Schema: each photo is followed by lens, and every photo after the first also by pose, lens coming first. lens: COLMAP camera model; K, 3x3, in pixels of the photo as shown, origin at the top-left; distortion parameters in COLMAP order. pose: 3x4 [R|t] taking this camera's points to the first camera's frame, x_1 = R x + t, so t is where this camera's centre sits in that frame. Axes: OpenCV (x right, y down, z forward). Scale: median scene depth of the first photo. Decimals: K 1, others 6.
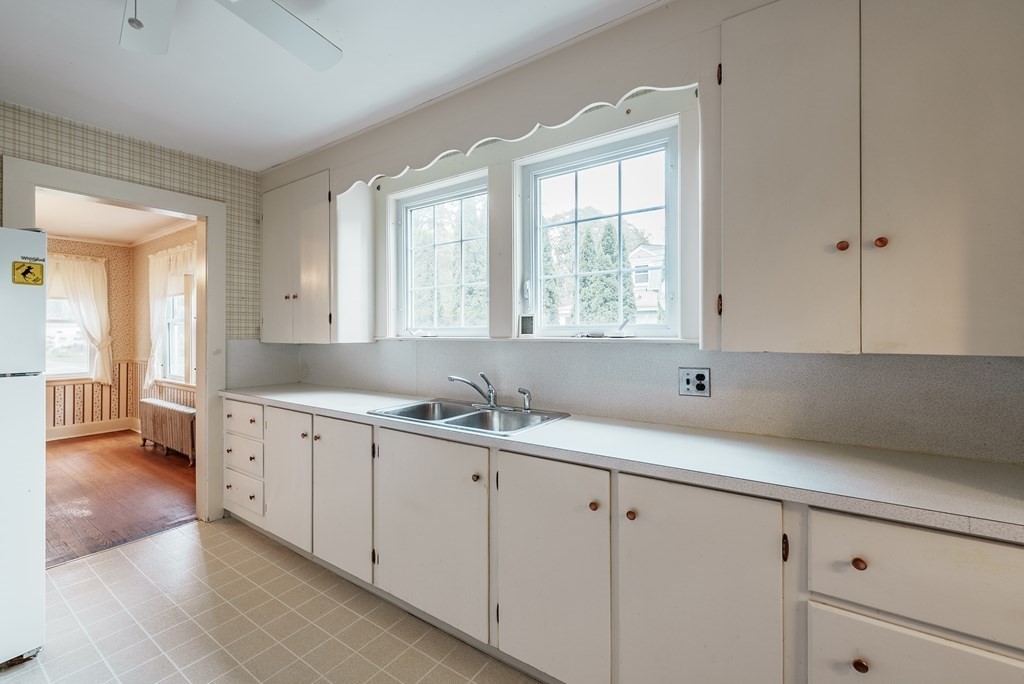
lens RADIAL K [[432.6, 0, 506.1], [0, 432.6, 336.1], [0, 0, 1]] dist [-0.000197, -0.000198]
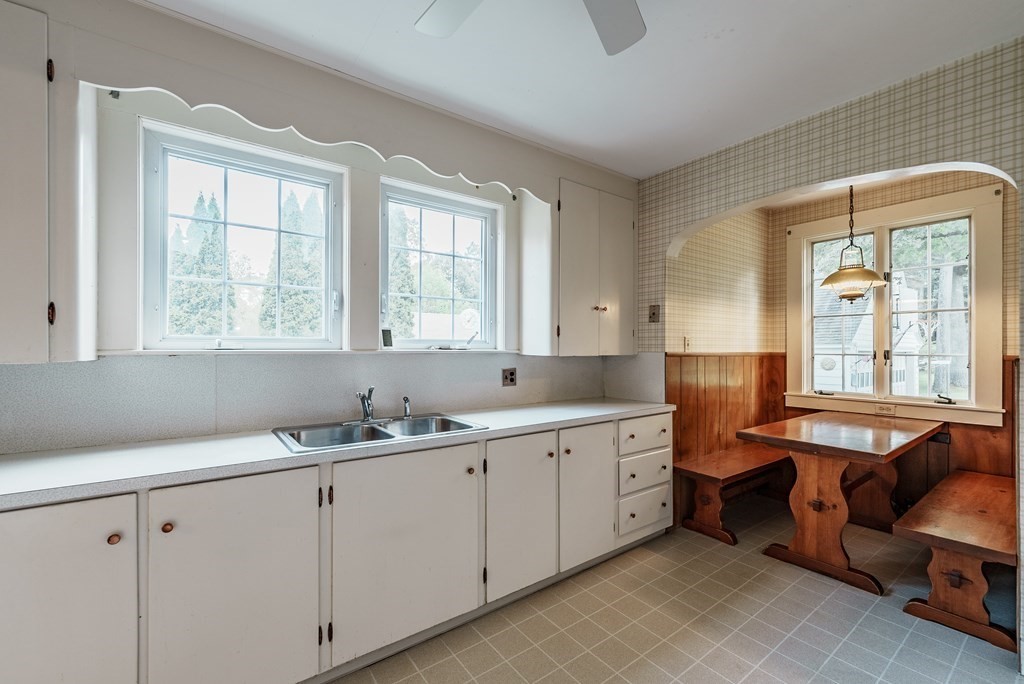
lens RADIAL K [[434.4, 0, 492.3], [0, 434.4, 343.7], [0, 0, 1]] dist [-0.000653, -0.000252]
pose [[0.332684, 0.008716, 0.942998, -0.915236], [0.000223, 0.999957, -0.009321, -0.001734], [-0.943038, 0.003311, 0.332668, 0.441677]]
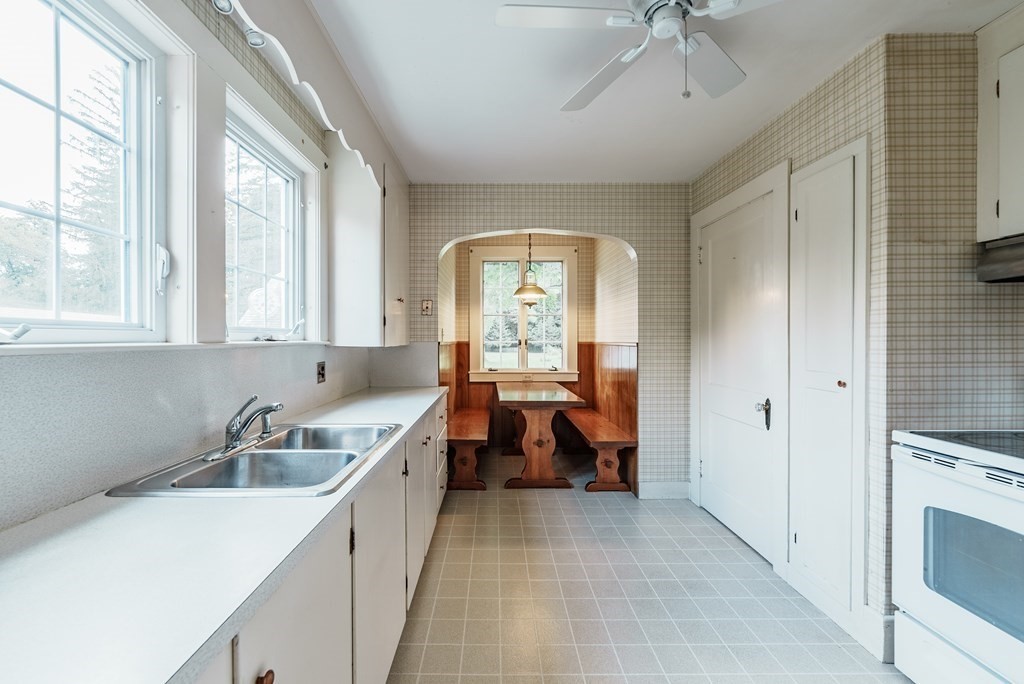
lens RADIAL K [[432.6, 0, 506.1], [0, 432.6, 336.1], [0, 0, 1]] dist [-0.000197, -0.000198]
pose [[-0.581243, 0.003553, 0.813722, -0.859248], [0.002910, 0.999993, -0.002287, -0.003900], [-0.813725, 0.001038, -0.581249, 1.107386]]
